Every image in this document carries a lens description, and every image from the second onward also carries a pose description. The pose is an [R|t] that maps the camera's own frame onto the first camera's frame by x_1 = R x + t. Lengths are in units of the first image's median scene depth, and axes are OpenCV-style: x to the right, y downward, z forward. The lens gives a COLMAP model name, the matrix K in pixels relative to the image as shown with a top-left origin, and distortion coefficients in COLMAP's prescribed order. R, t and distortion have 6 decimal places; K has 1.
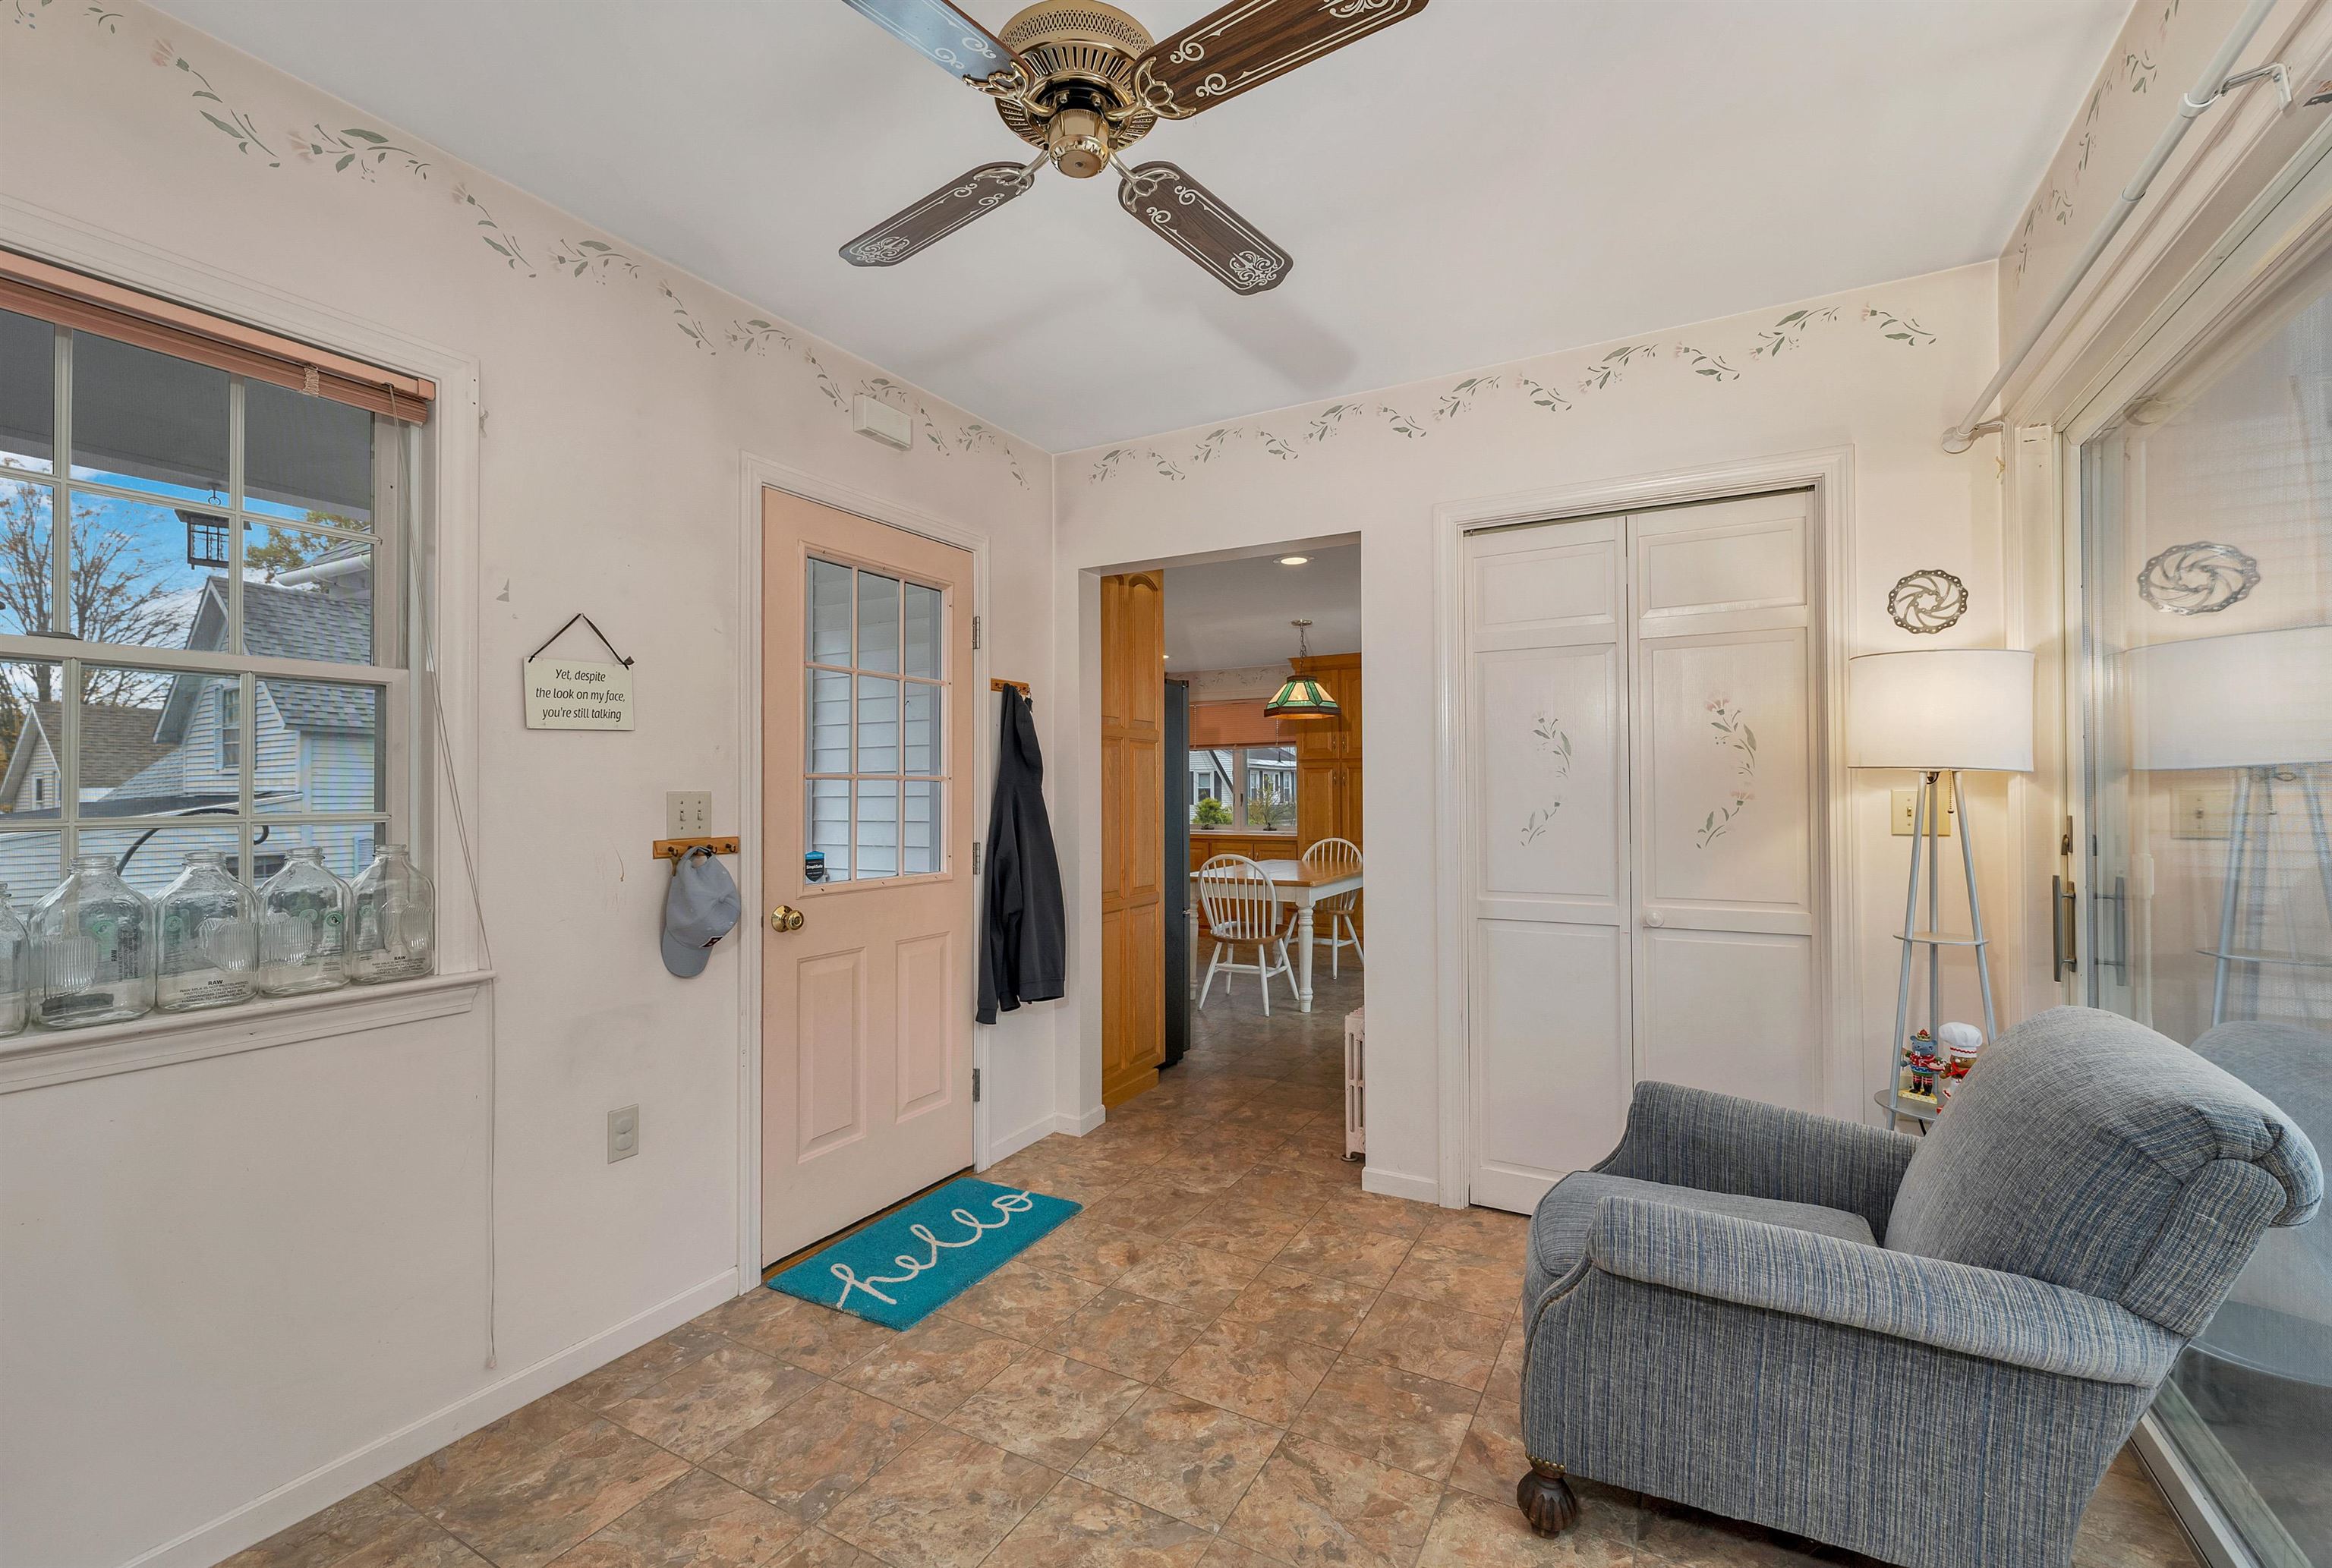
lens RADIAL K [[1006.6, 0, 1166.0], [0, 1006.6, 784.0], [0, 0, 1]] dist [0.009353, -0.000069]
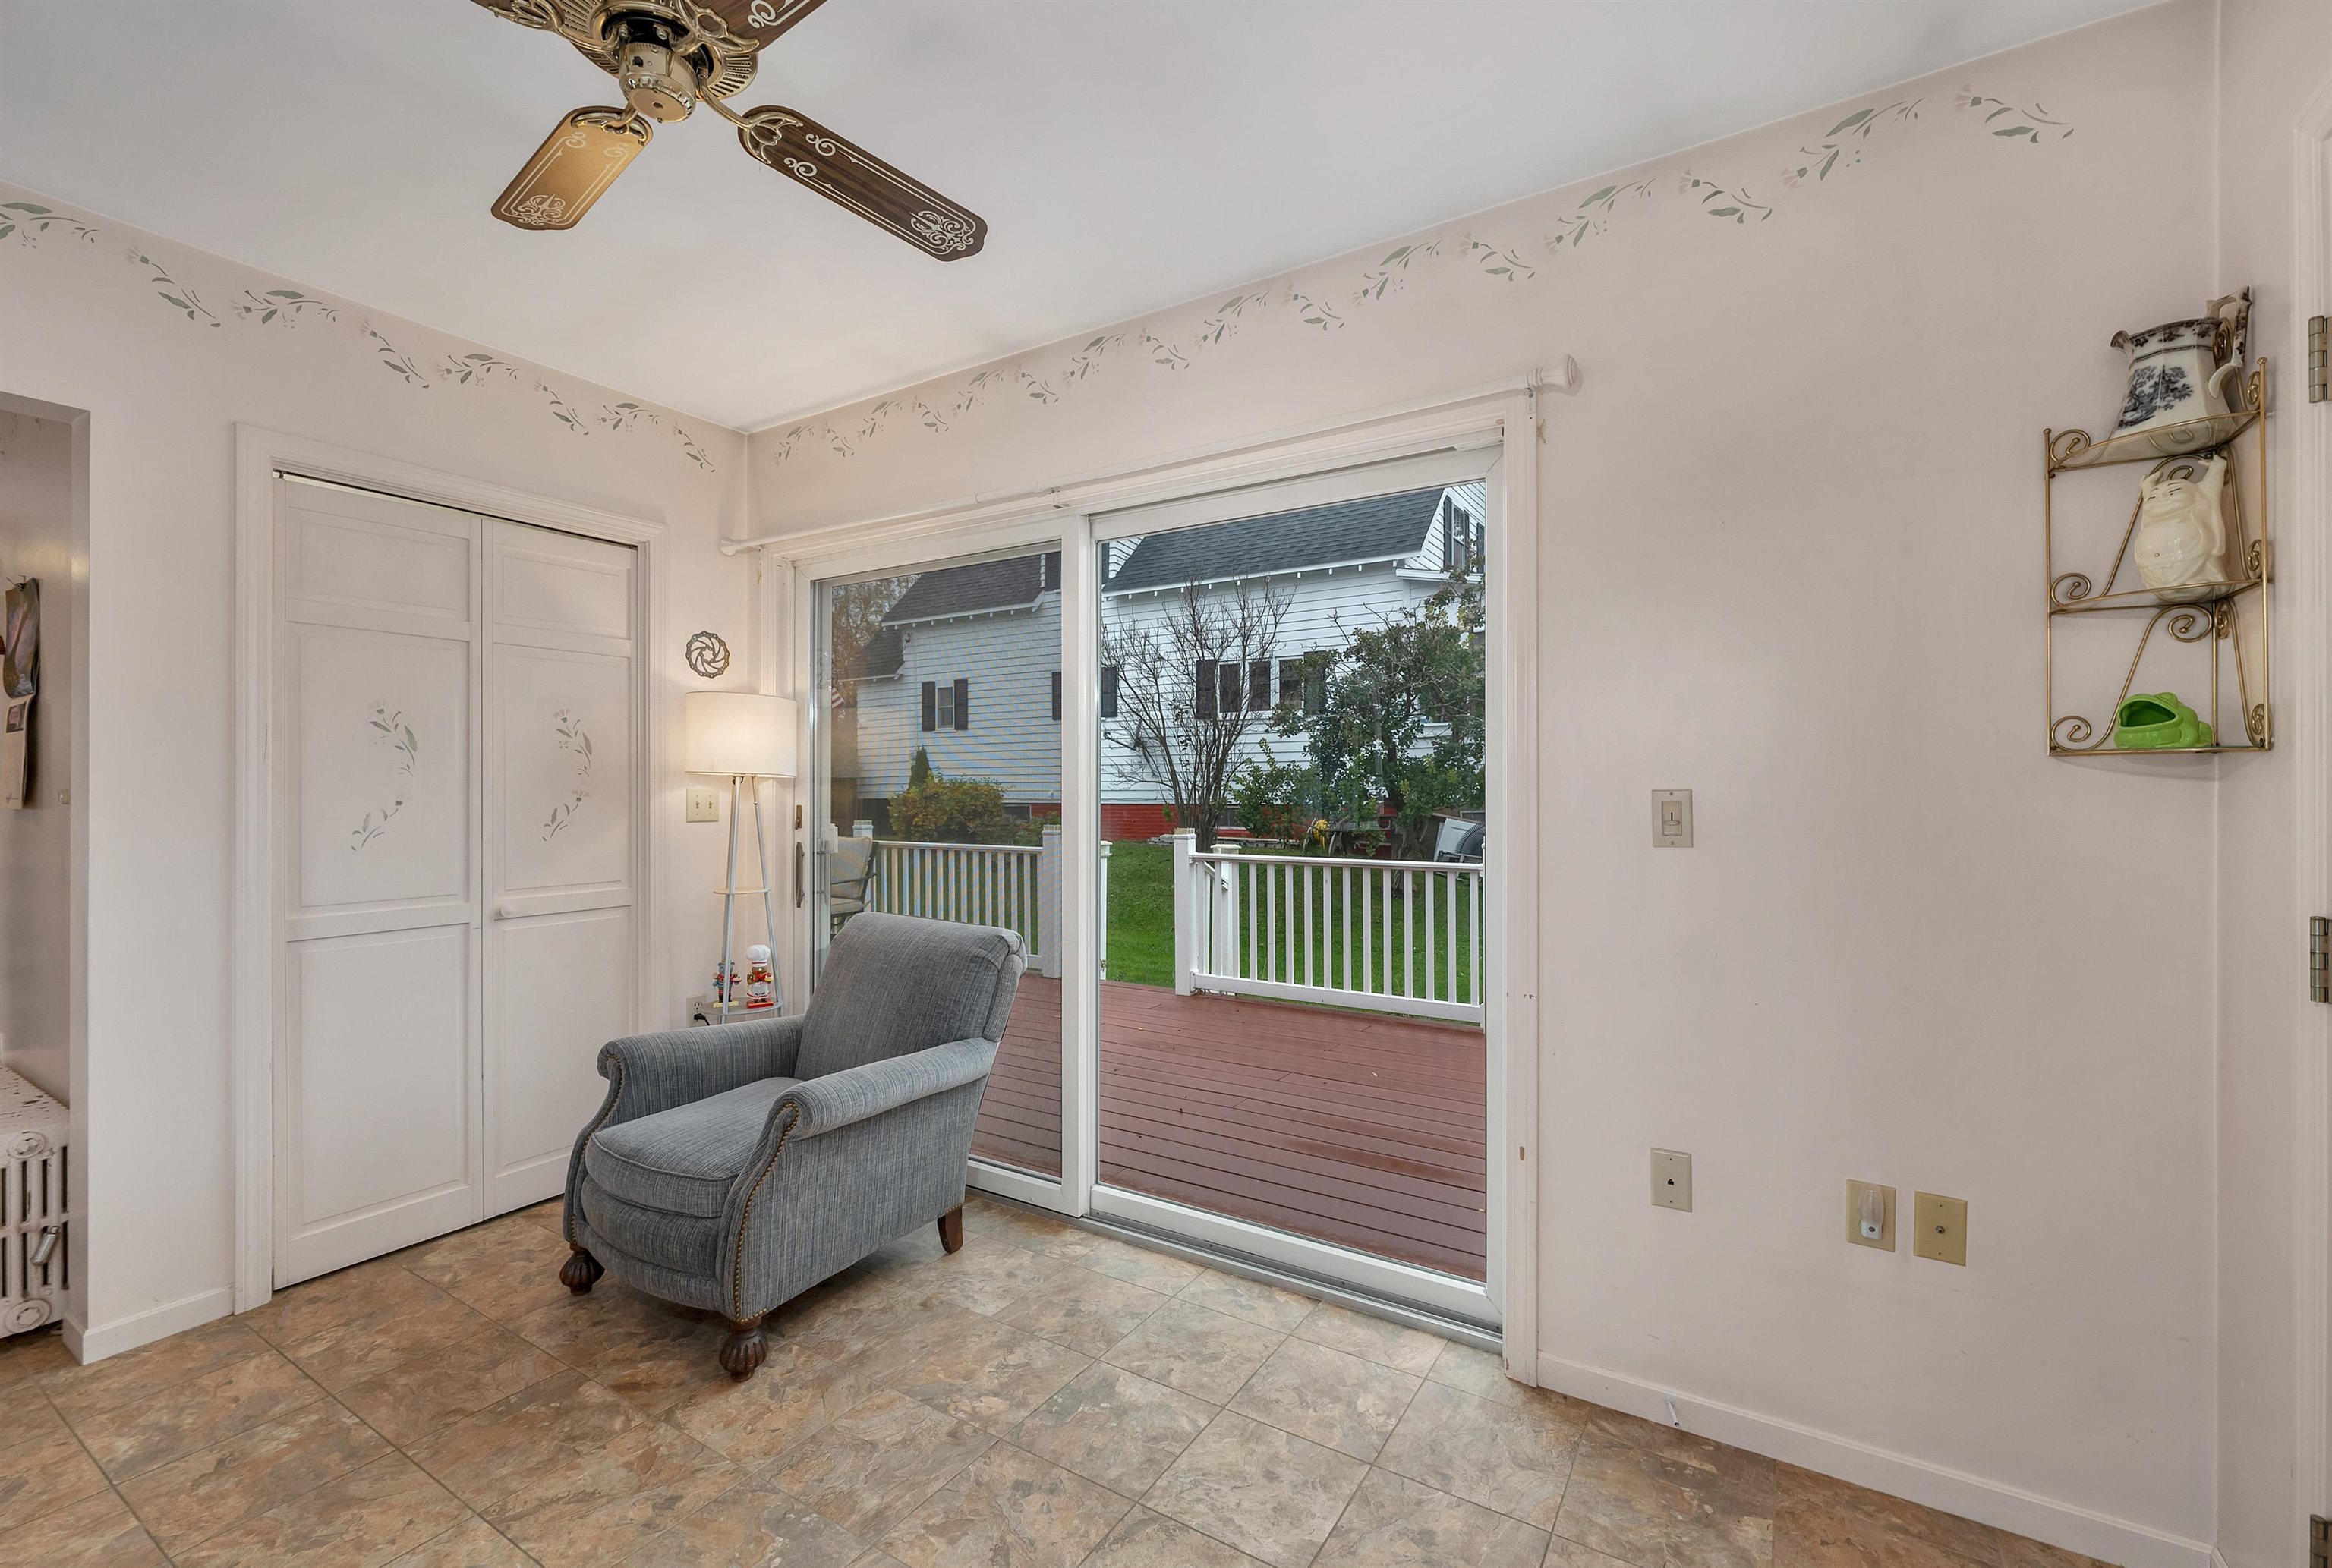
lens RADIAL K [[971.3, 0, 1166.0], [0, 971.3, 784.0], [0, 0, 1]] dist [0.006782, 0.000229]
pose [[0.063503, 0.009278, 0.997939, -0.547076], [-0.005429, 0.999945, -0.008951, 0.007777], [-0.997967, -0.004849, 0.063550, 0.275559]]
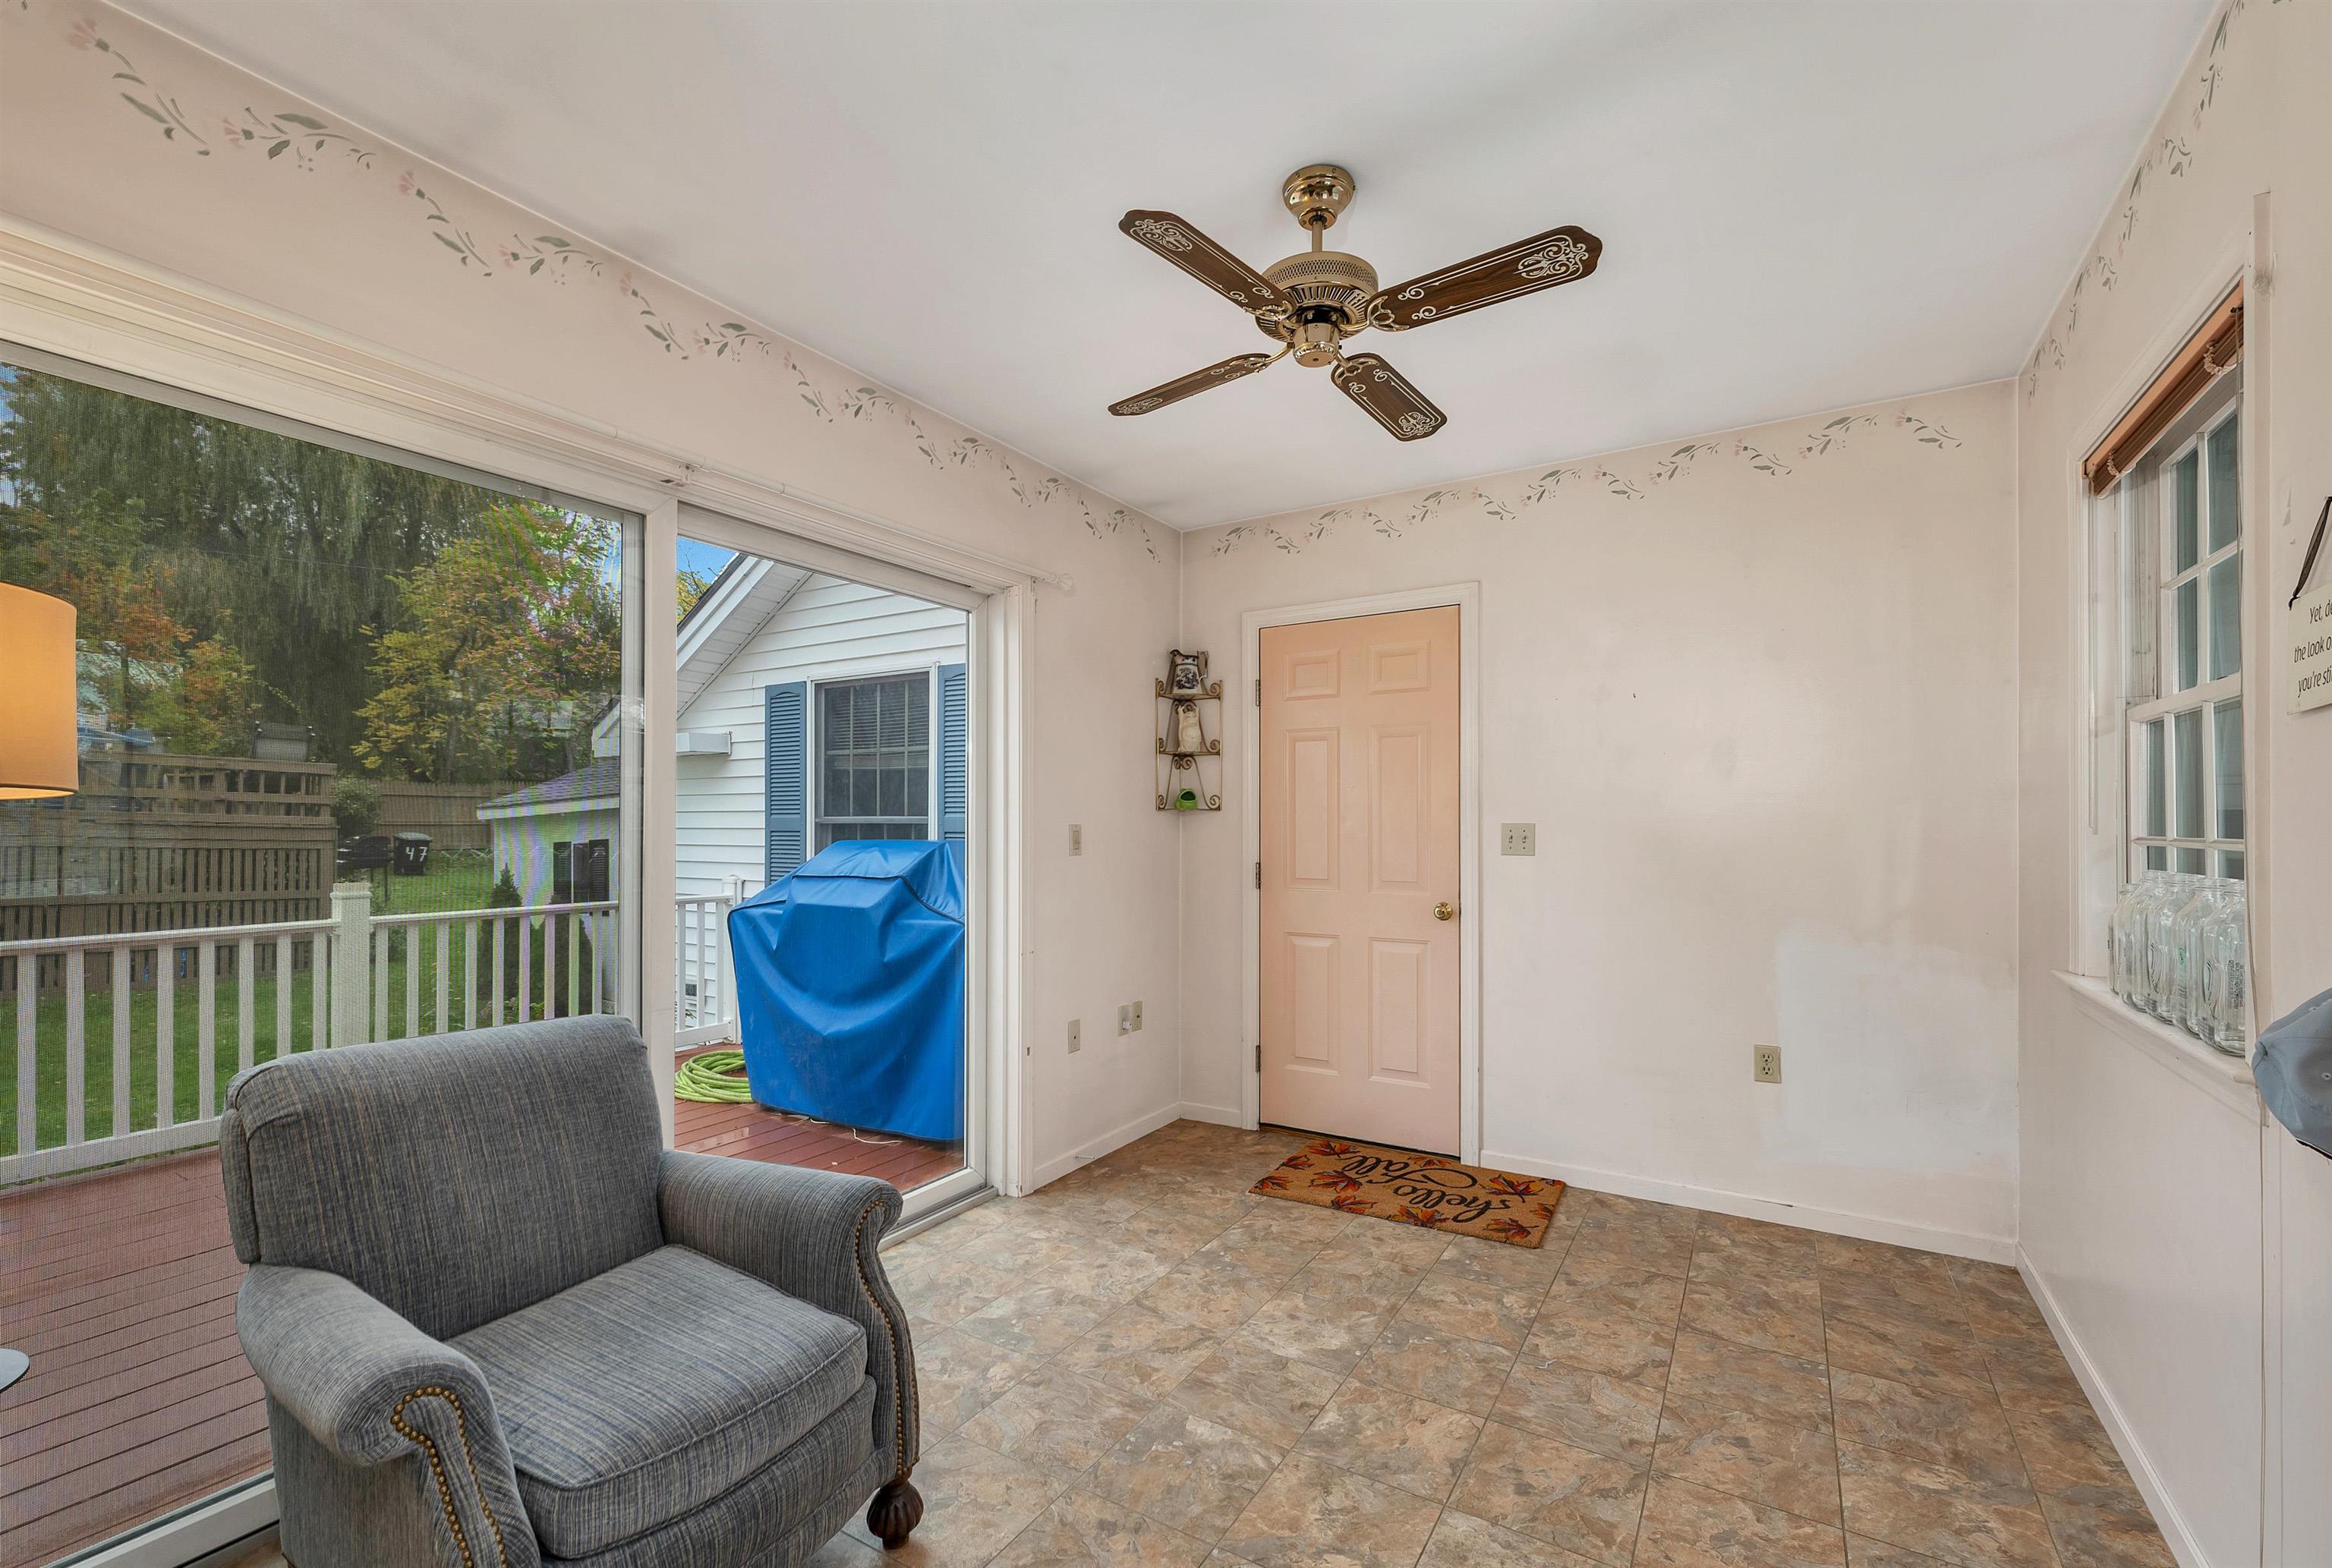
lens RADIAL K [[996.9, 0, 1168.9], [0, 996.9, 826.1], [0, 0, 1]] dist [0.001238, 0.000078]
pose [[-0.998326, 0.007739, 0.057309, 0.022493], [0.007540, 0.999965, -0.003685, 0.011453], [-0.057336, -0.003247, -0.998350, 1.357917]]
